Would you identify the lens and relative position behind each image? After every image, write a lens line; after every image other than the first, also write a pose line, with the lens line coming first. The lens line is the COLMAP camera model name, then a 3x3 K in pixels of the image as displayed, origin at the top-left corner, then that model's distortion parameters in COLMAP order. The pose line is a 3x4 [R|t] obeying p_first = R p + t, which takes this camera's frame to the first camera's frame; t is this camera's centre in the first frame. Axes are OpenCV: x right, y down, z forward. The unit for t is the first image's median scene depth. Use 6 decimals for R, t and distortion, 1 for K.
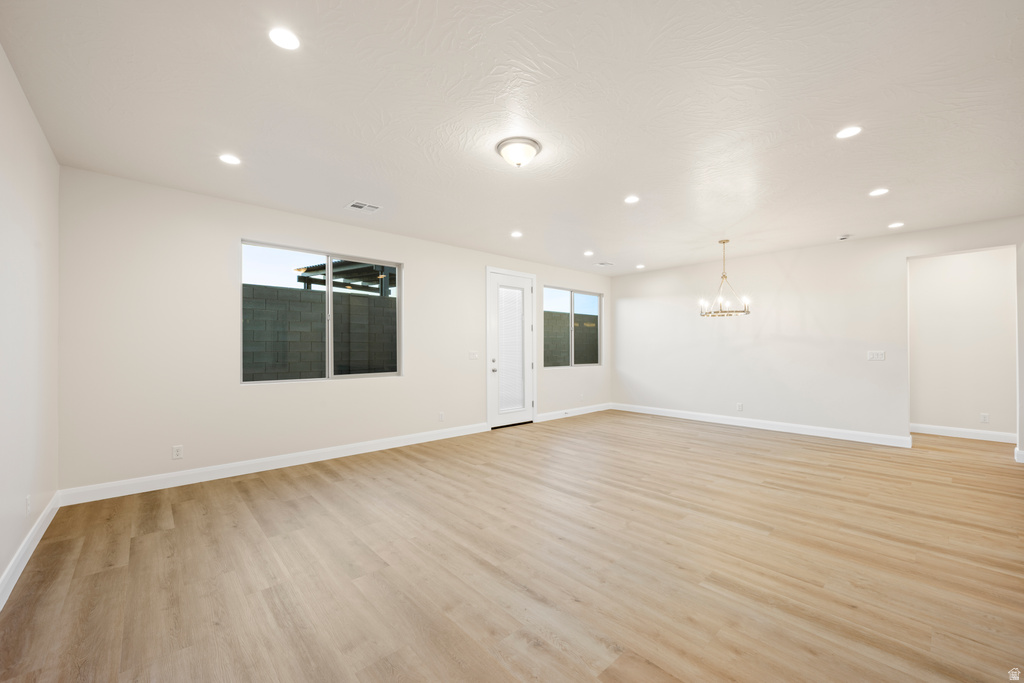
lens RADIAL K [[405.7, 0, 512.0], [0, 405.7, 341.5], [0, 0, 1]] dist [-0.001514, 0.000222]
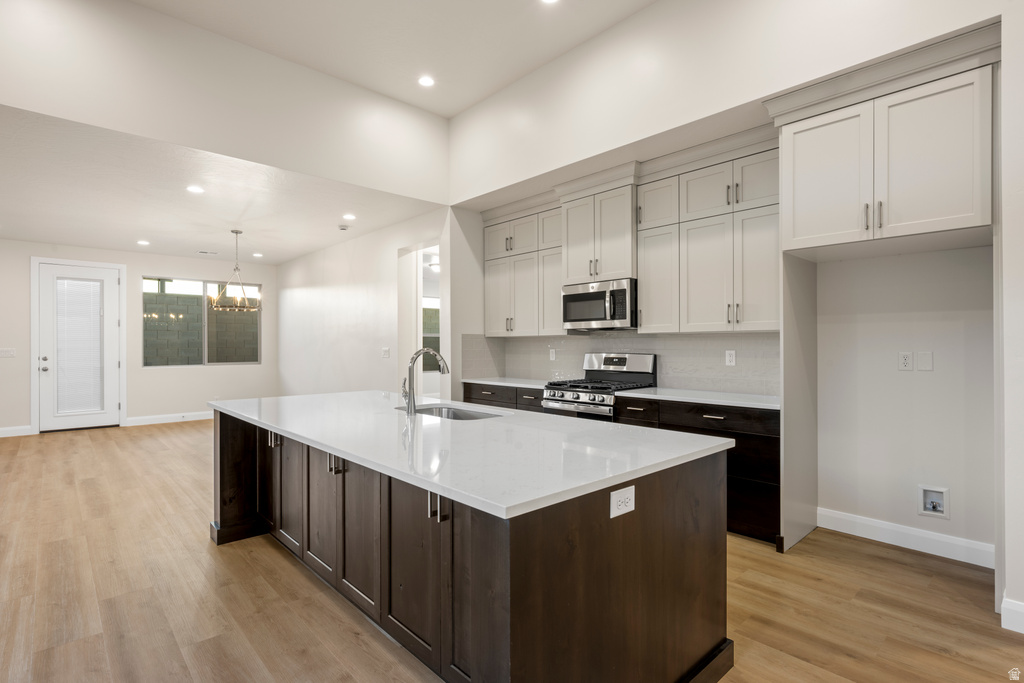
lens RADIAL K [[501.3, 0, 512.0], [0, 501.3, 341.5], [0, 0, 1]] dist [-0.001311, -0.000207]
pose [[0.999957, -0.001757, 0.009108, 1.664924], [0.001673, 0.999957, 0.009162, -0.001618], [-0.009123, -0.009147, 0.999917, -0.248520]]
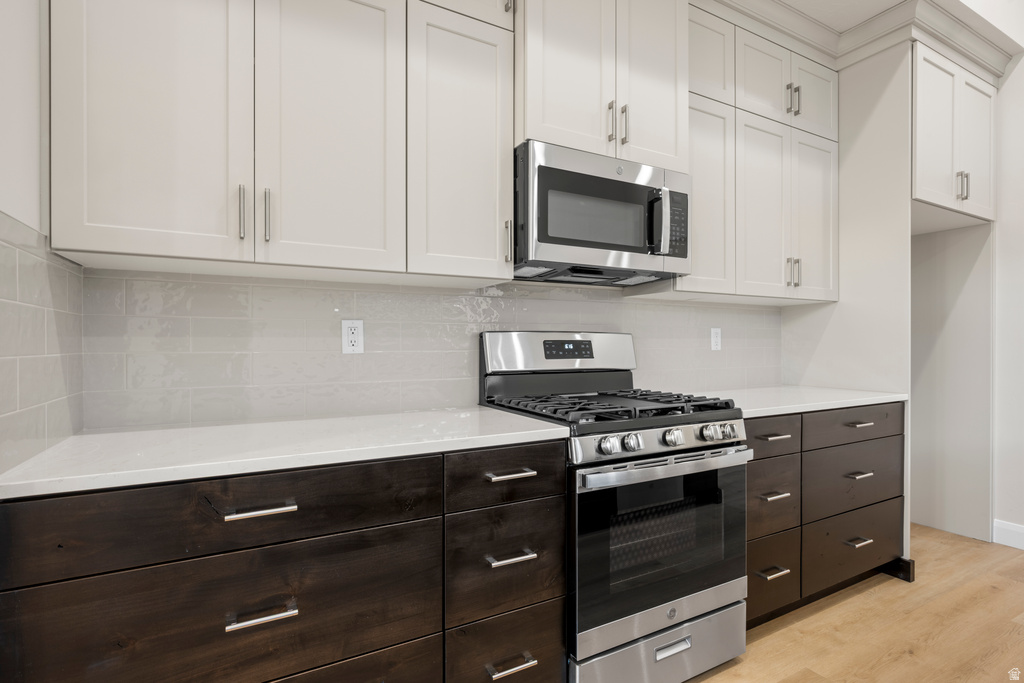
lens RADIAL K [[501.3, 0, 512.0], [0, 501.3, 341.5], [0, 0, 1]] dist [-0.001311, -0.000207]
pose [[0.234198, 0.002768, 0.972185, 1.374918], [-0.015223, 0.999884, 0.000820, 0.049211], [-0.972070, -0.014992, 0.234213, 0.878636]]
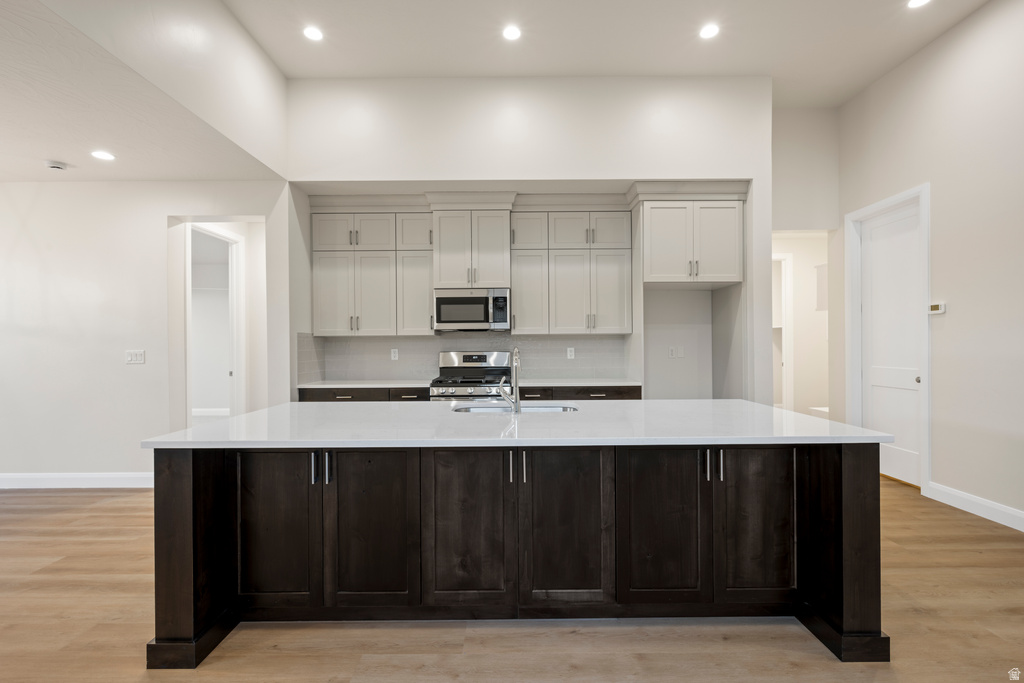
lens RADIAL K [[463.0, 0, 512.0], [0, 463.0, 341.5], [0, 0, 1]] dist [-0.001777, 0.000064]
pose [[0.670592, -0.000699, 0.741826, 1.052457], [-0.004771, 0.999975, 0.005255, 0.003339], [-0.741811, -0.007064, 0.670572, 0.023537]]
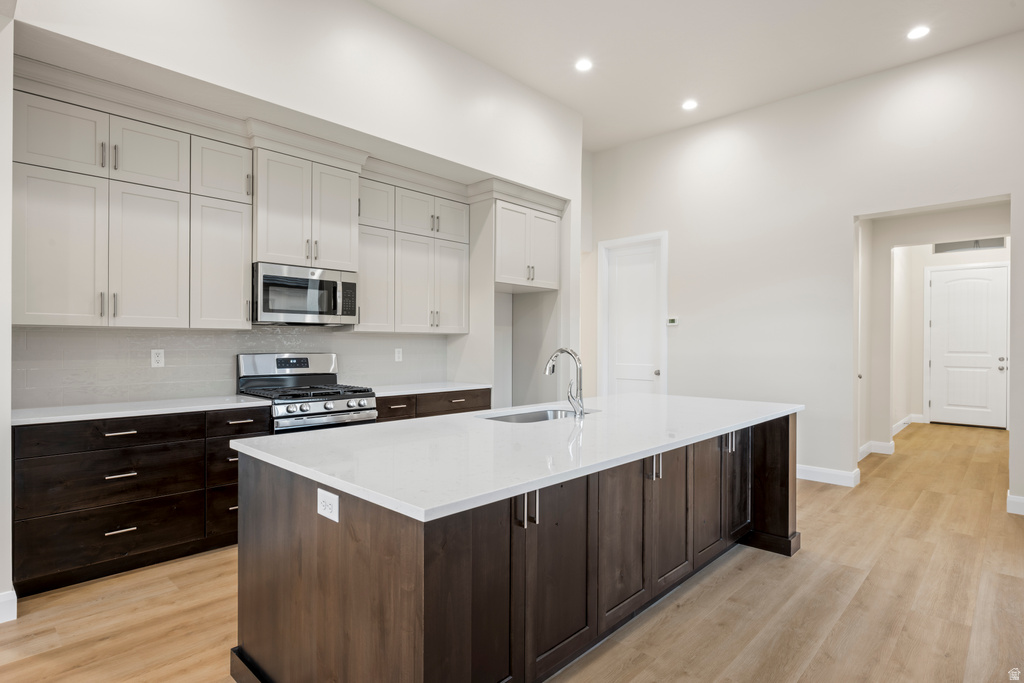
lens RADIAL K [[534.0, 0, 512.0], [0, 534.0, 341.5], [0, 0, 1]] dist [-0.004552, -0.000791]
pose [[-0.072672, 0.003393, 0.997350, 0.832981], [-0.020318, 0.999782, -0.004882, 0.010767], [-0.997149, -0.020619, -0.072588, 0.590123]]
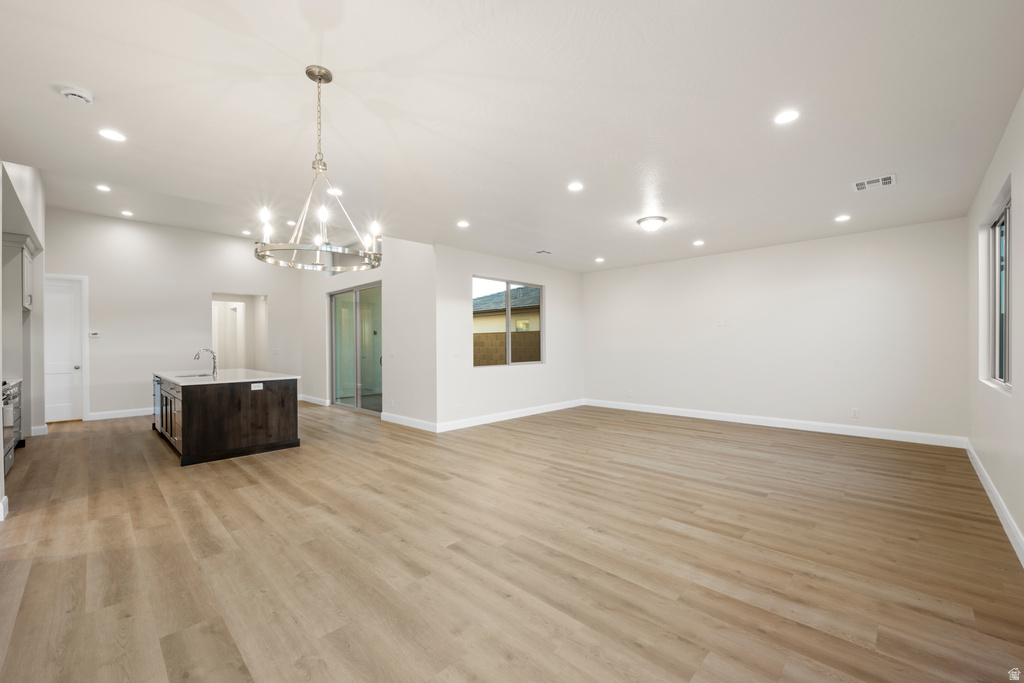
lens RADIAL K [[413.0, 0, 512.0], [0, 413.0, 341.5], [0, 0, 1]] dist [-0.000588, -0.000182]
pose [[-0.998235, 0.007239, -0.058943, 0.524354], [0.008666, 0.999675, -0.023994, 0.032000], [0.058750, -0.024463, -0.997973, 2.036840]]
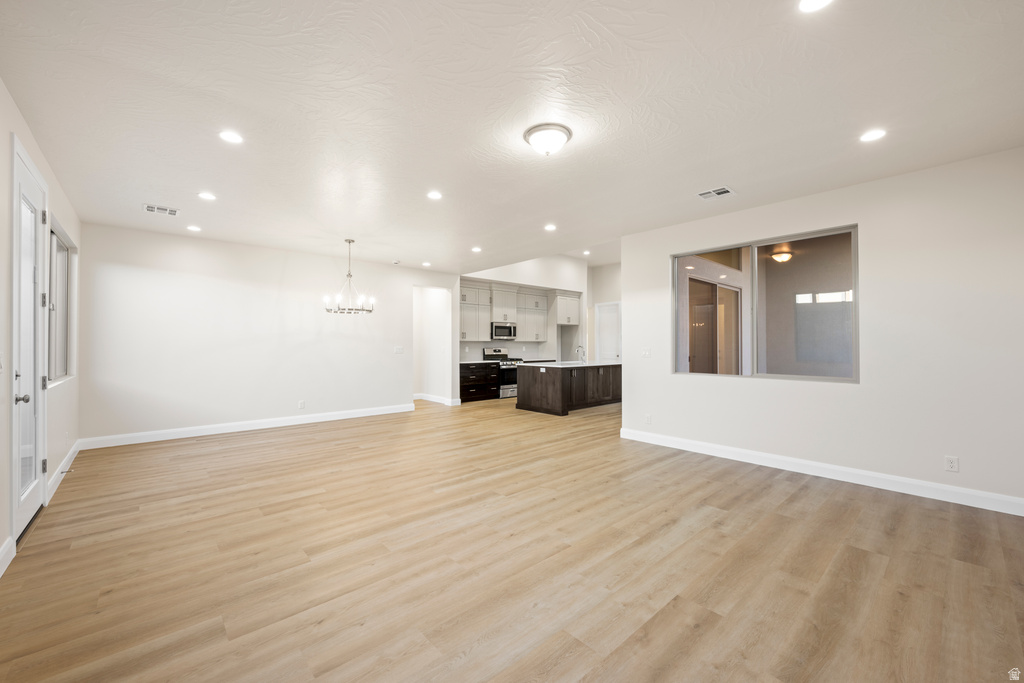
lens RADIAL K [[405.7, 0, 512.0], [0, 405.7, 341.5], [0, 0, 1]] dist [-0.001514, 0.000222]
pose [[0.004378, 0.007370, 0.999963, -0.726184], [-0.015107, 0.999859, -0.007303, 0.012896], [-0.999876, -0.015075, 0.004488, 0.839409]]
